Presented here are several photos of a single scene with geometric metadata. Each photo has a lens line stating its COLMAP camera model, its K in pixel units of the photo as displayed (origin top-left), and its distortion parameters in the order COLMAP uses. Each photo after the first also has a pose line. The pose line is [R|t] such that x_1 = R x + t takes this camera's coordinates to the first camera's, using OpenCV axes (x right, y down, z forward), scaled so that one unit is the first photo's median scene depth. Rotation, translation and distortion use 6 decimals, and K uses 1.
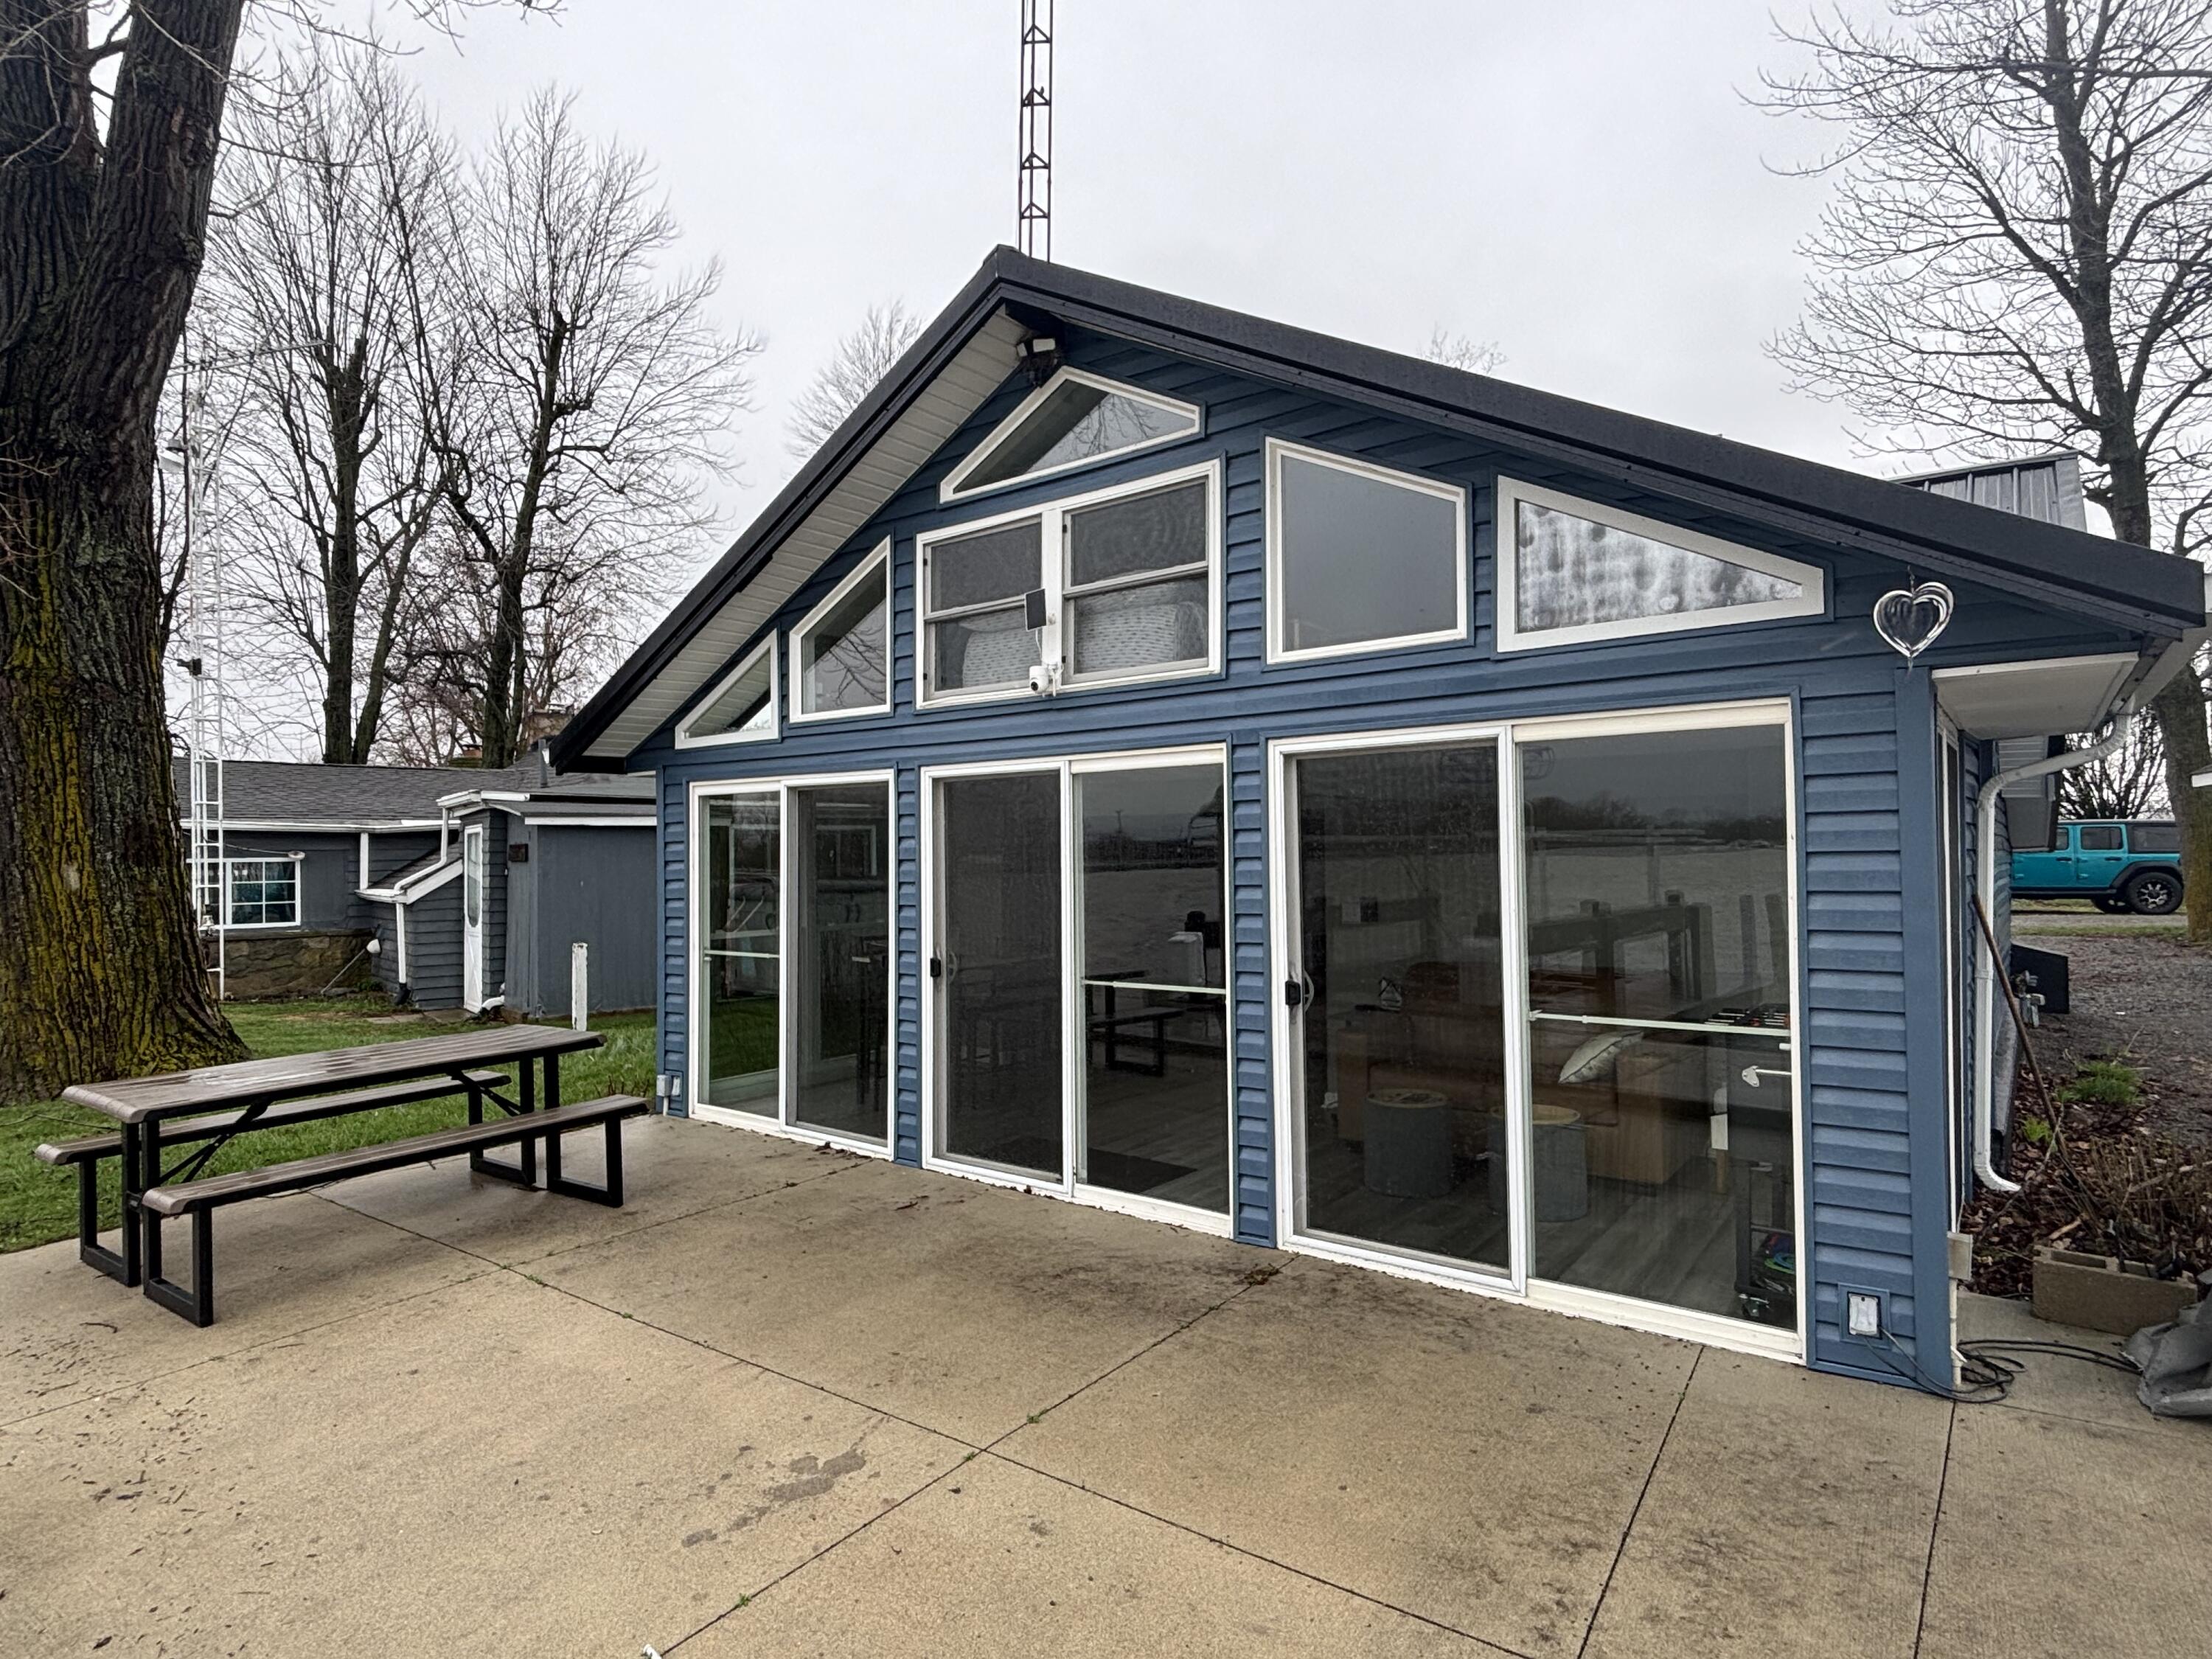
lens RADIAL K [[1187.0, 0, 1090.5], [0, 1187.0, 827.1], [0, 0, 1]] dist [-0.005886, 0.001885]
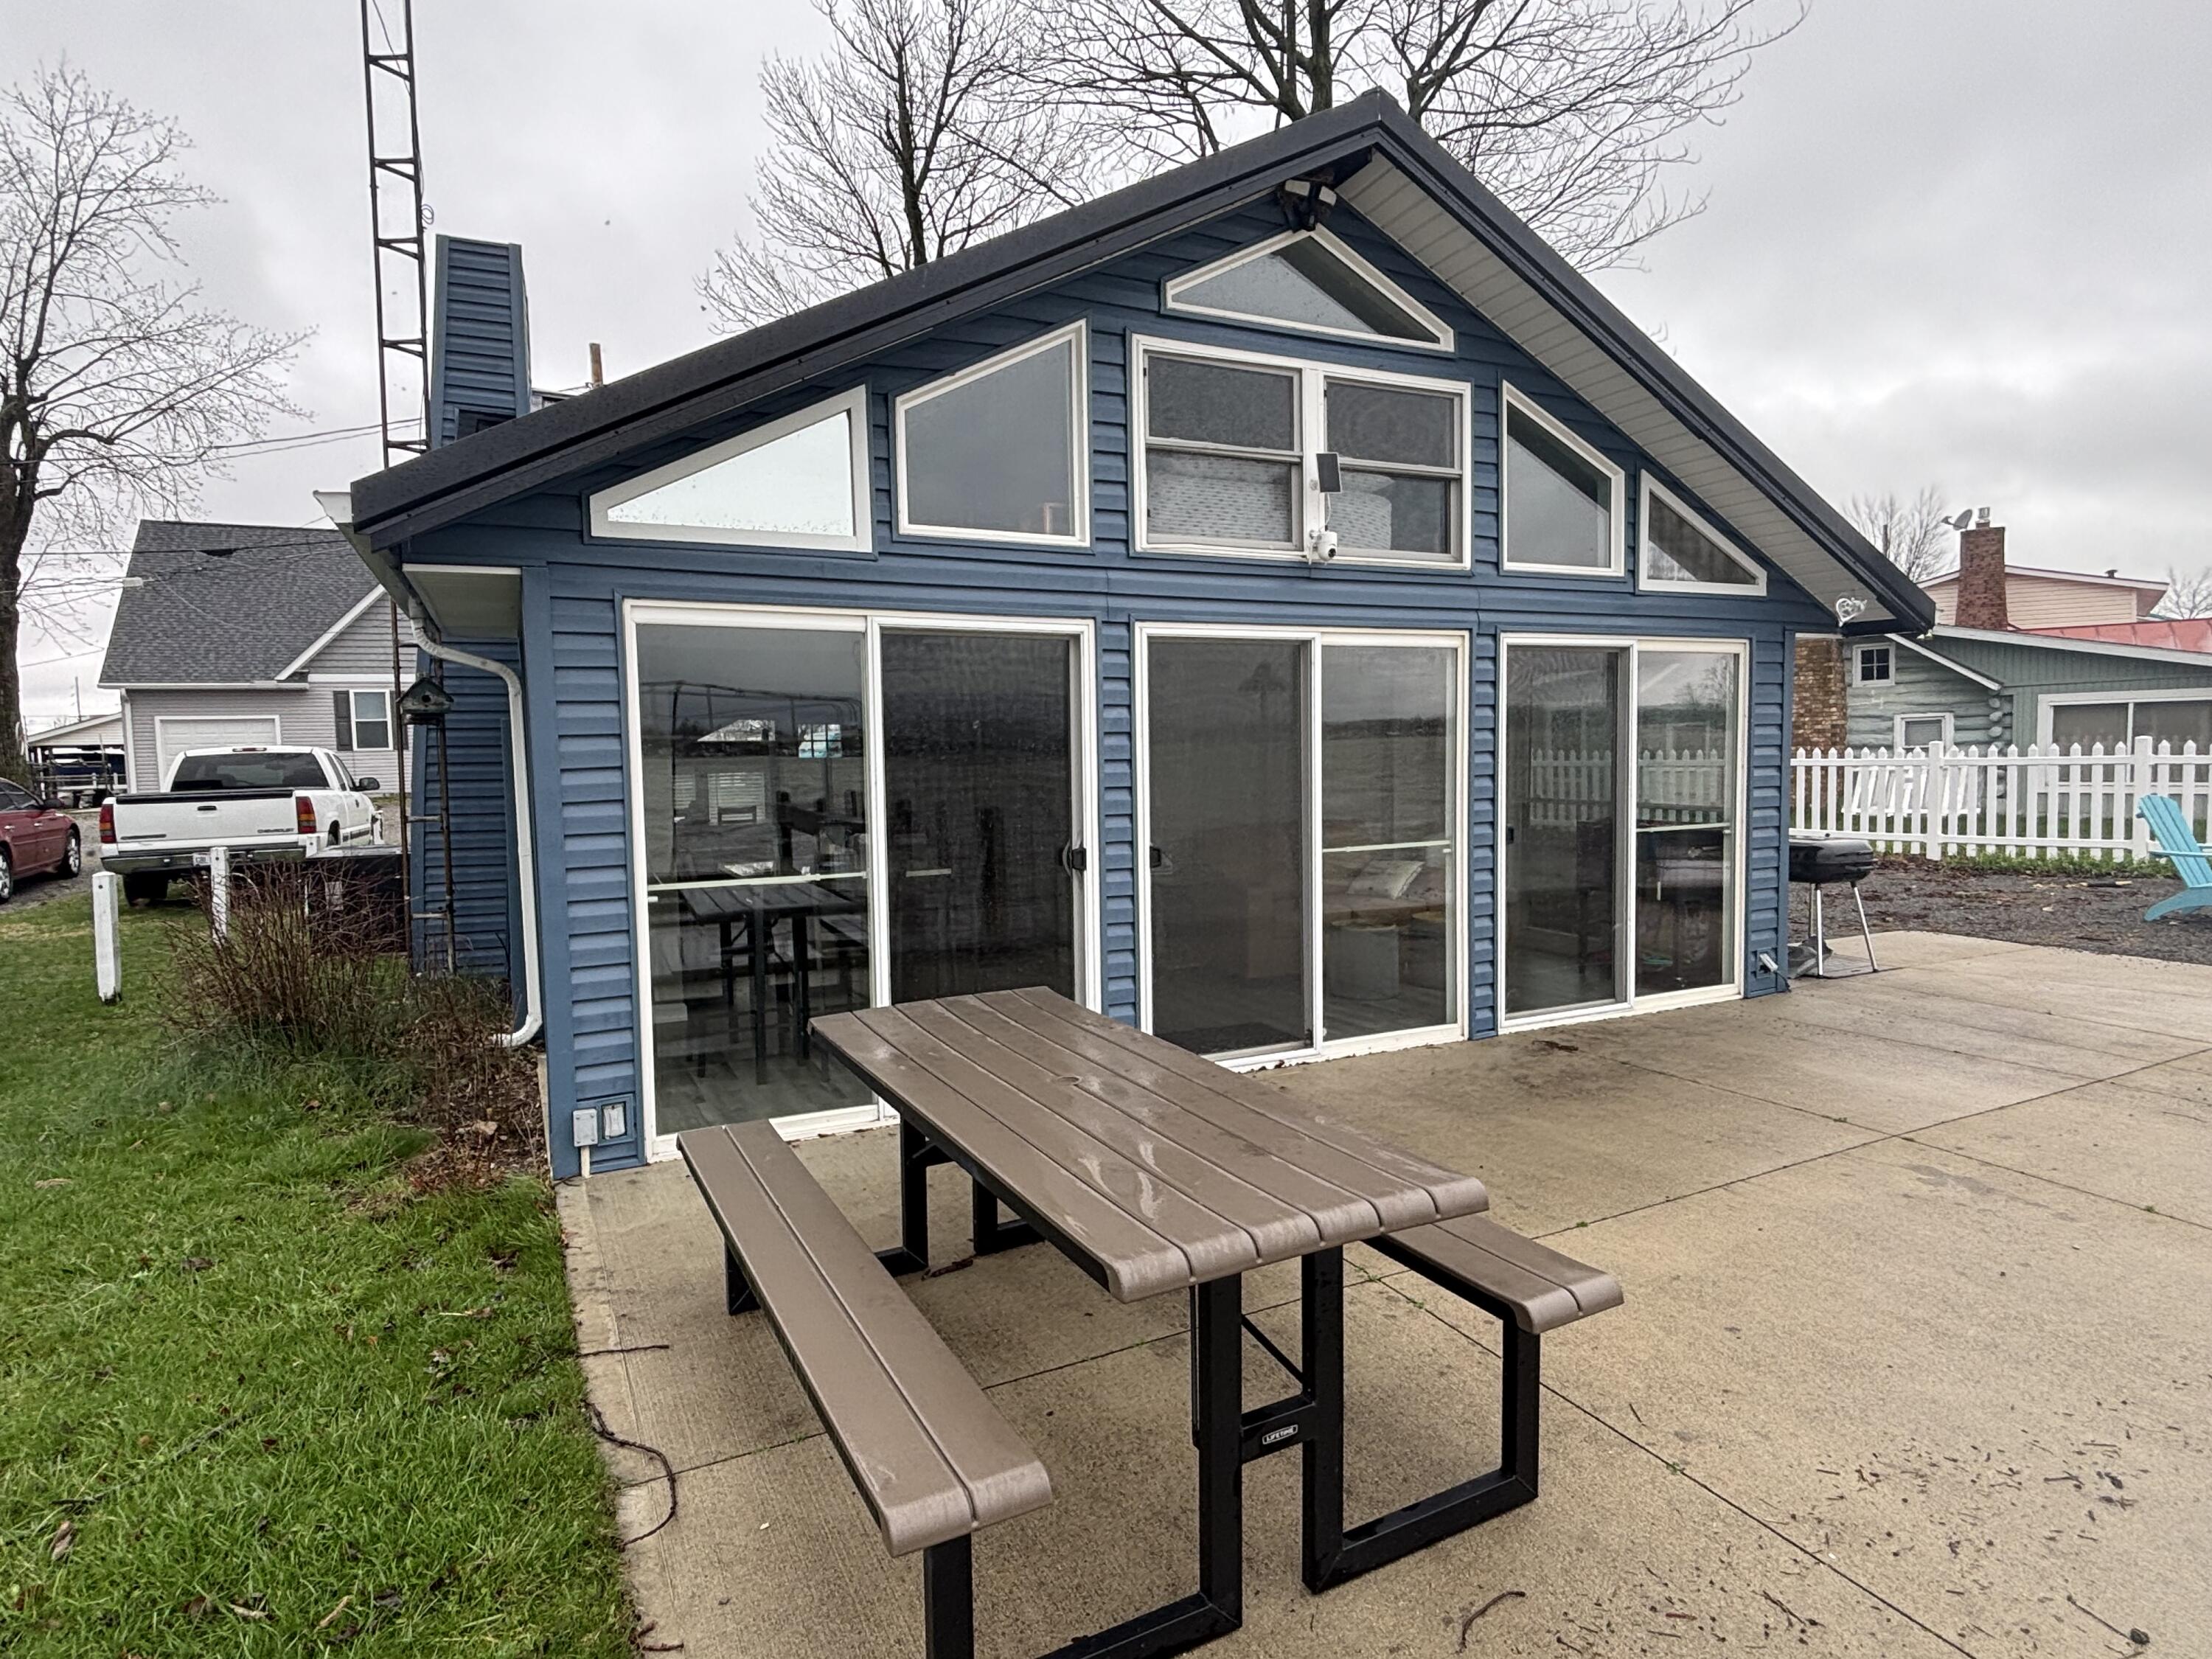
lens RADIAL K [[1187.0, 0, 1094.6], [0, 1187.0, 839.5], [0, 0, 1]] dist [-0.005886, 0.001885]
pose [[0.456929, -0.064417, 0.887167, -0.984953], [-0.008655, 0.997005, 0.076850, 0.042286], [-0.889461, -0.042794, 0.455003, 0.689145]]
